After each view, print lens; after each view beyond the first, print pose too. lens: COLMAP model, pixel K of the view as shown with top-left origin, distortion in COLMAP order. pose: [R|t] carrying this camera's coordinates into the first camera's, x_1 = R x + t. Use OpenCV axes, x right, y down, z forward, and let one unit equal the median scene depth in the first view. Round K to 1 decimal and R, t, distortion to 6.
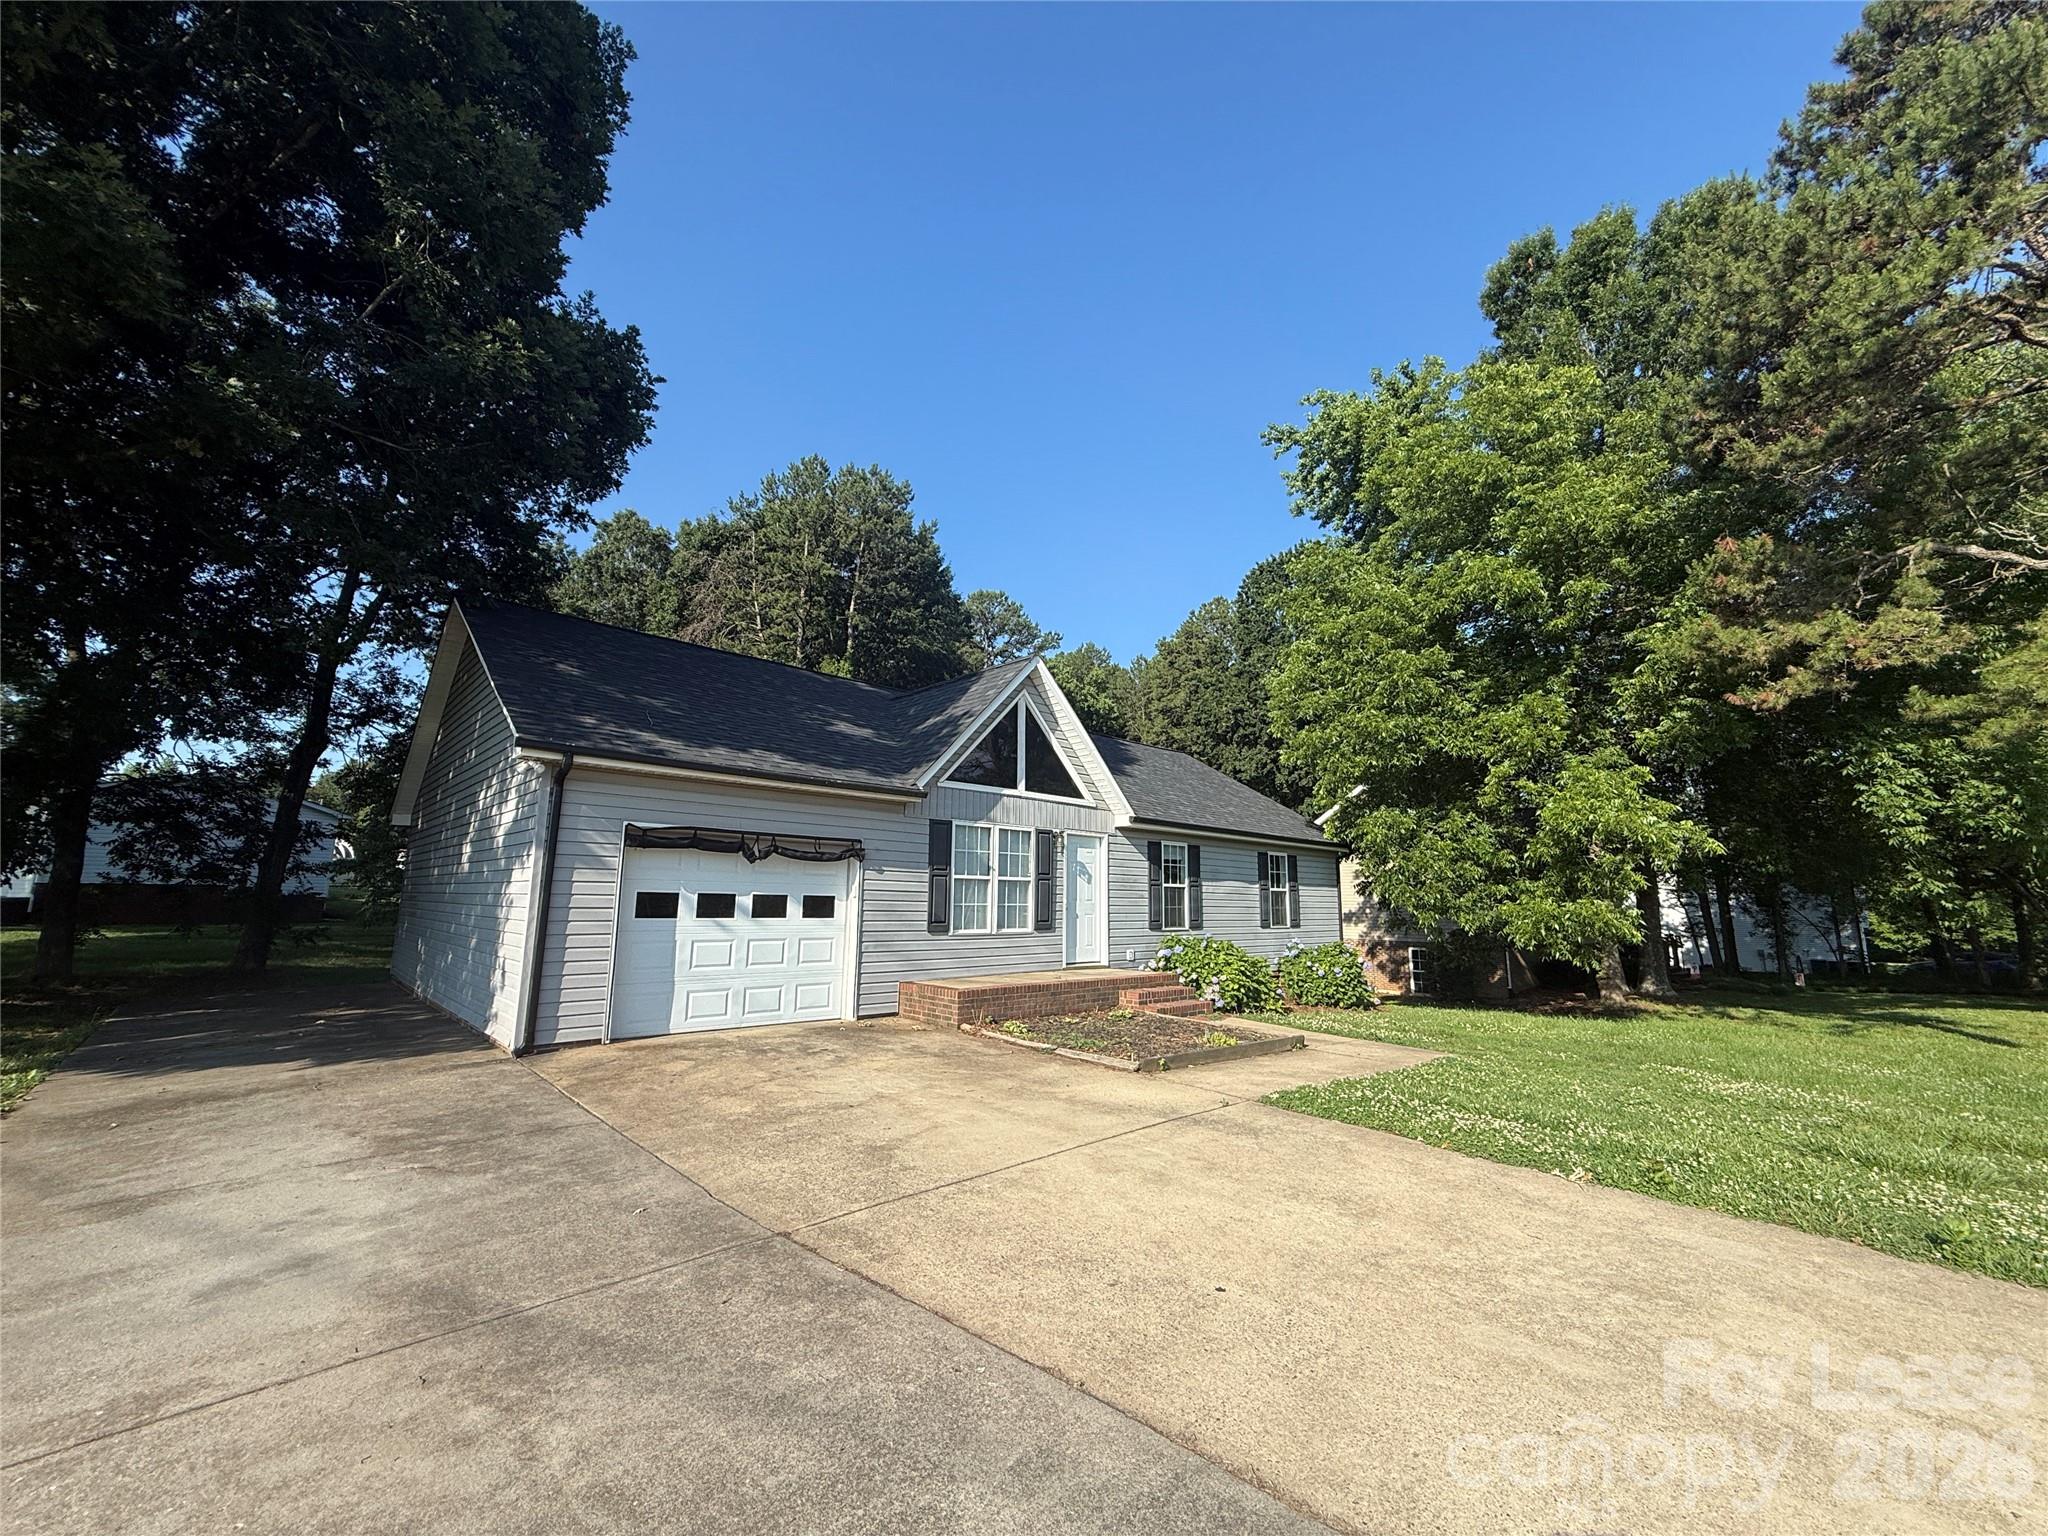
lens RADIAL K [[813.3, 0, 1025.2], [0, 813.3, 755.7], [0, 0, 1]] dist [-0.003256, 0.000184]
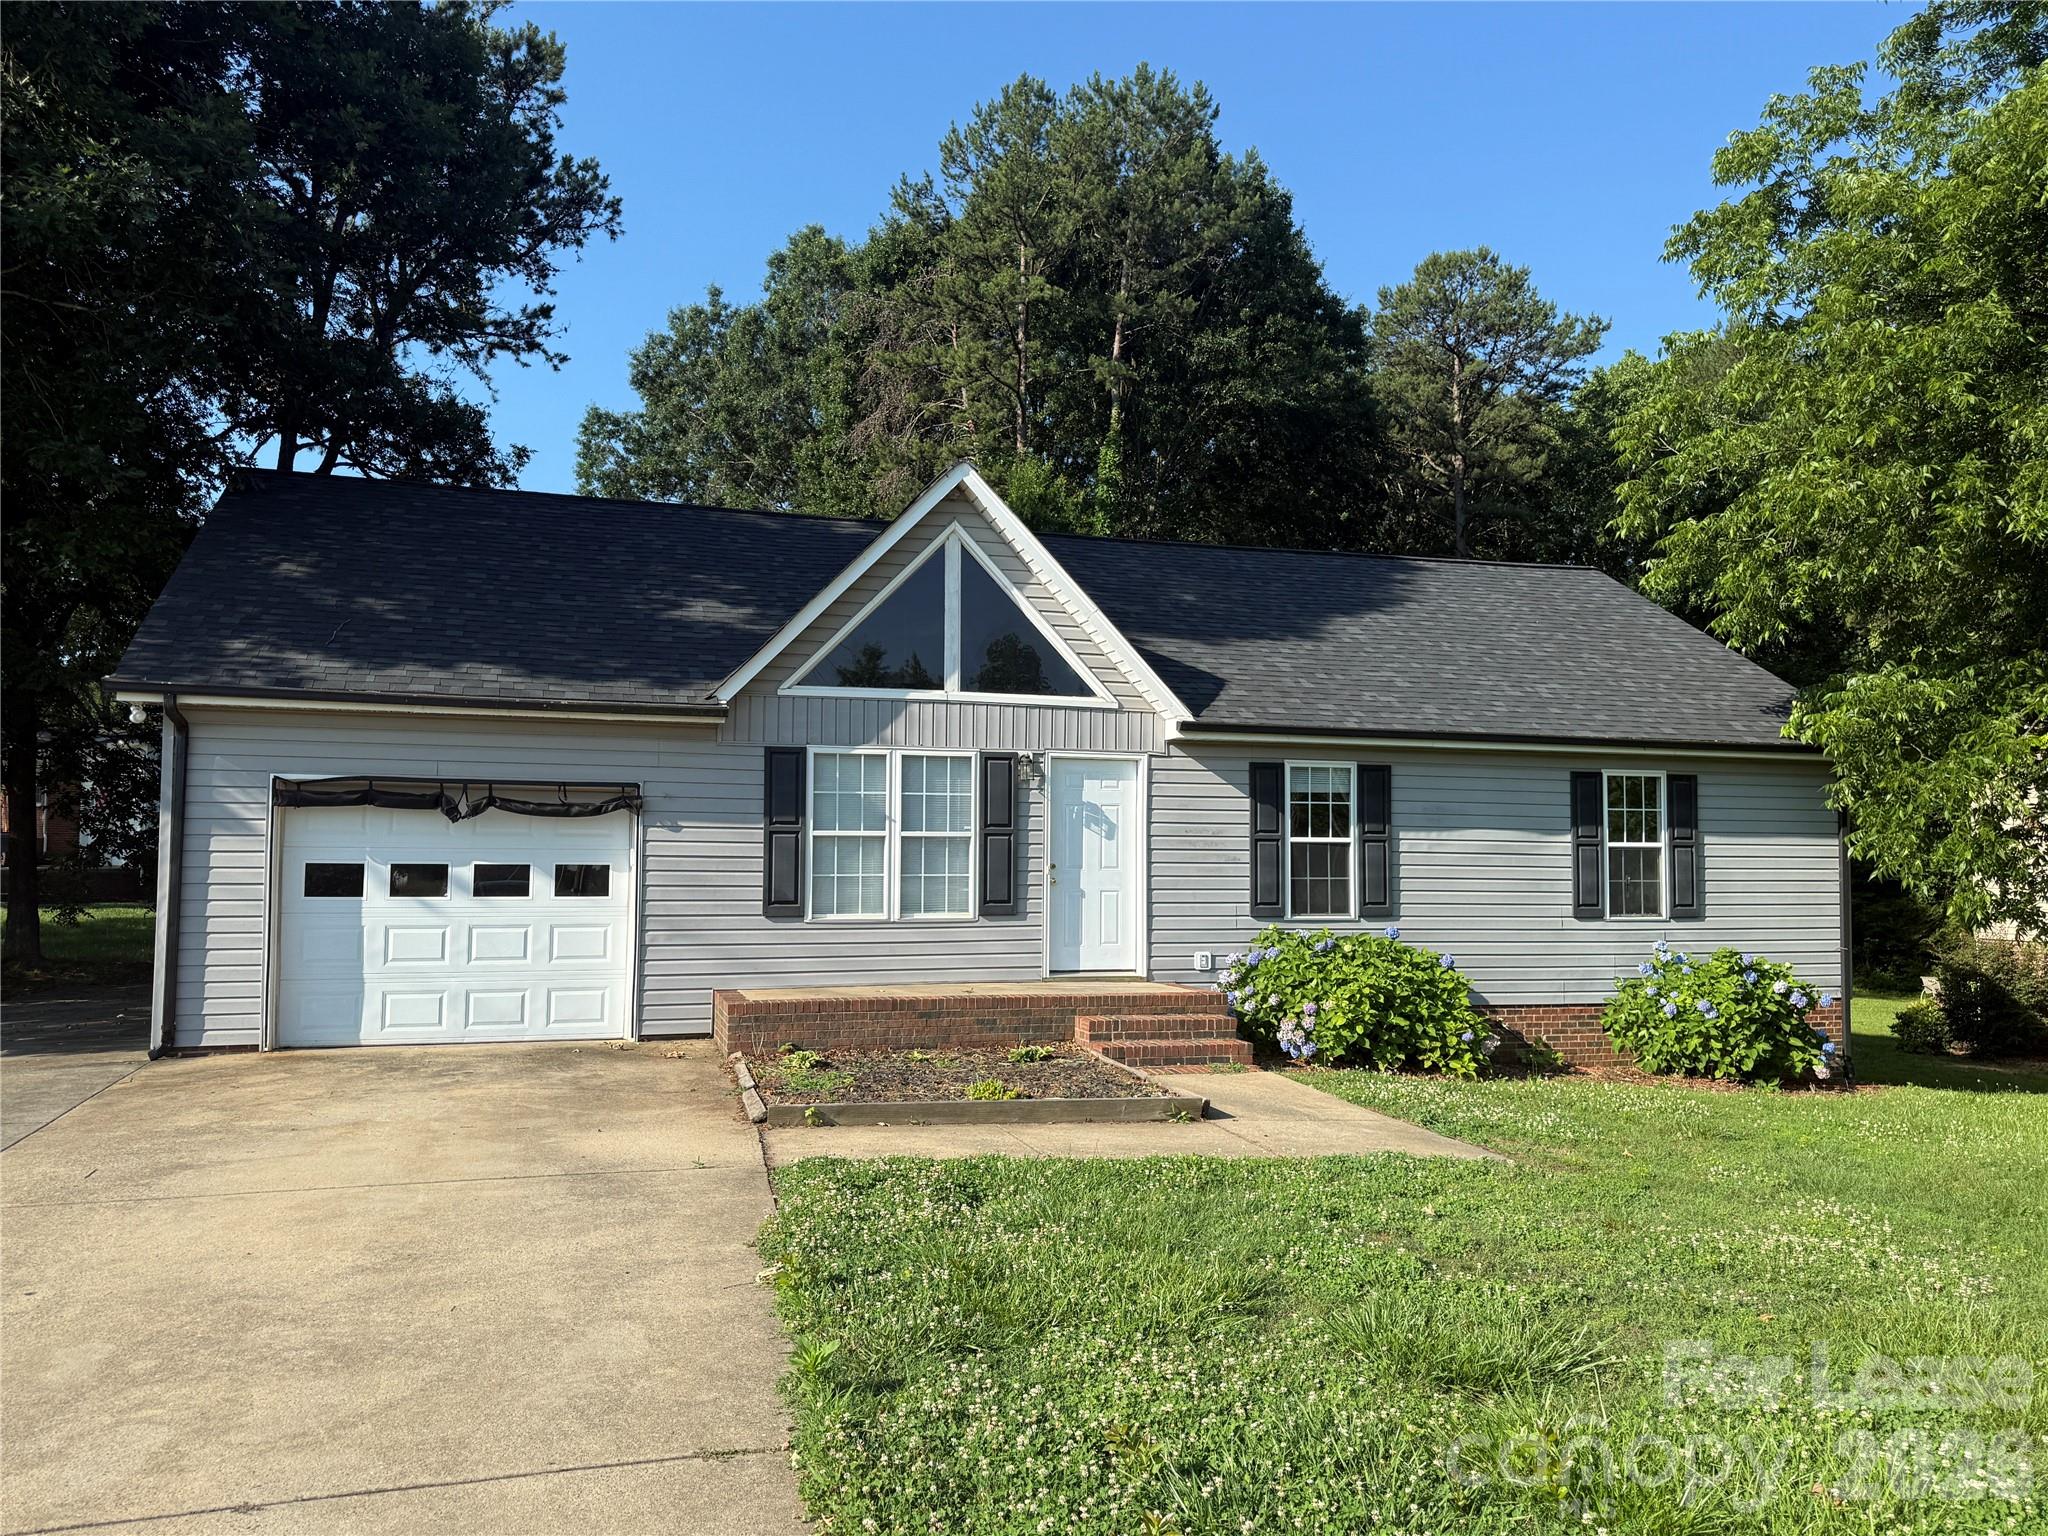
lens RADIAL K [[1535.6, 0, 1039.1], [0, 1535.6, 762.0], [0, 0, 1]] dist [0.052825, -0.049992]
pose [[0.901659, -0.032696, -0.431211, 0.621436], [0.080746, 0.992330, 0.093598, -0.007493], [0.424843, -0.119212, 0.897383, -0.012969]]
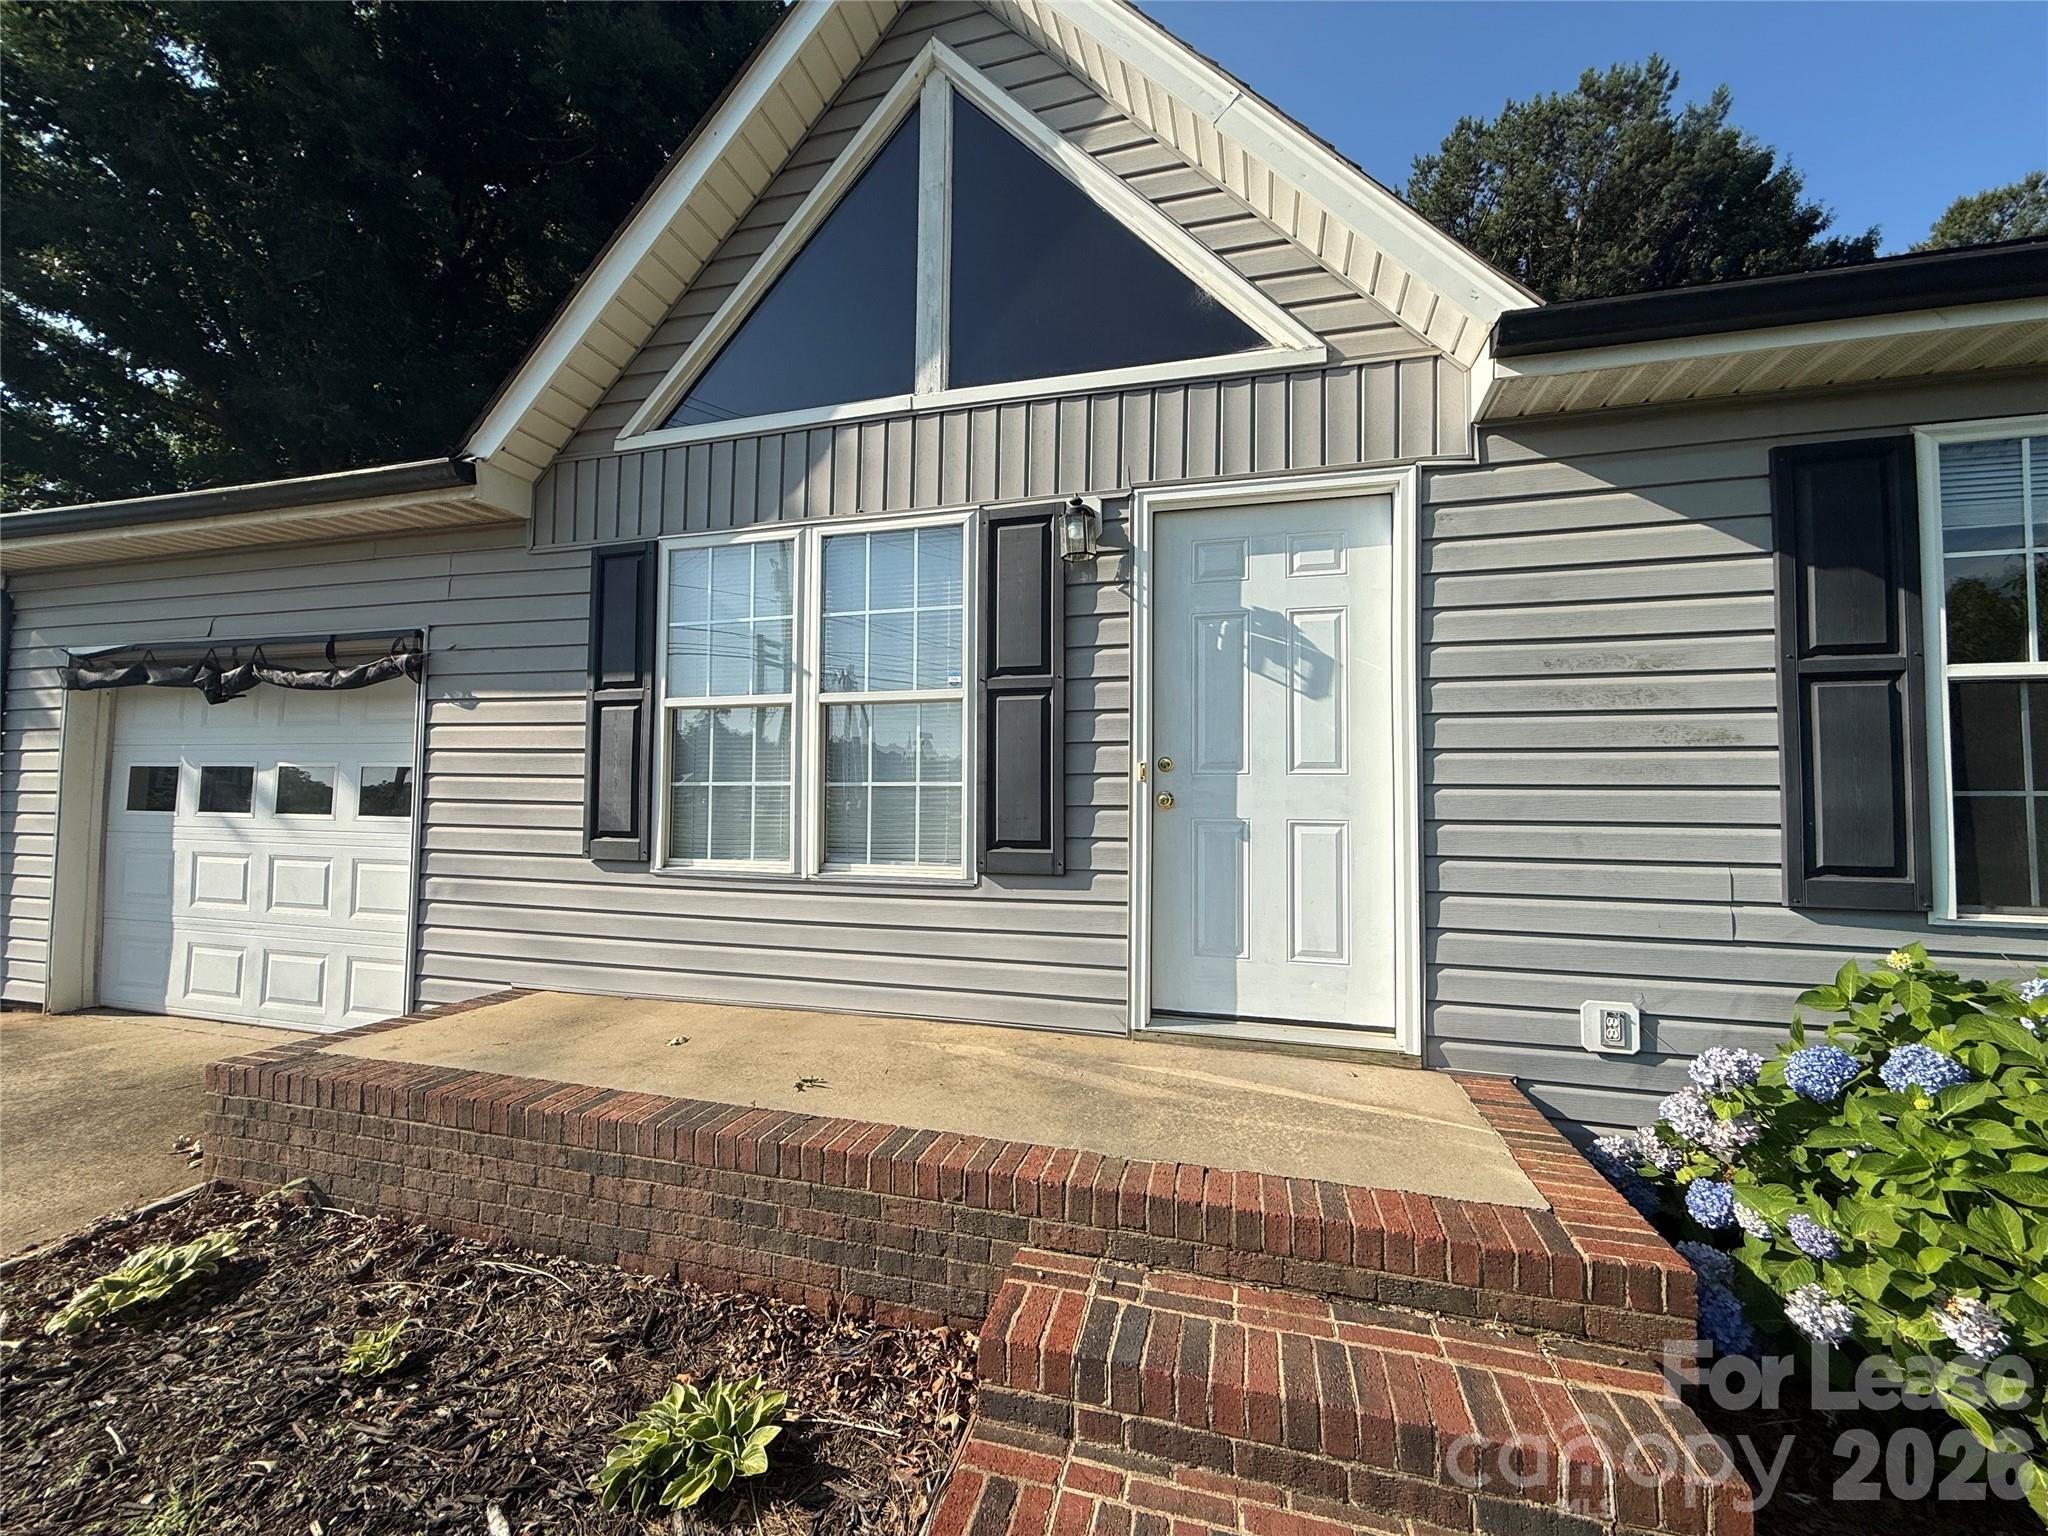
lens RADIAL K [[813.3, 0, 1027.9], [0, 813.3, 769.8], [0, 0, 1]] dist [-0.003256, 0.000184]
pose [[0.518799, -0.043344, -0.853796, 0.285103], [0.146867, 0.988385, 0.039065, 0.190241], [0.842186, -0.145661, 0.519139, 0.975344]]
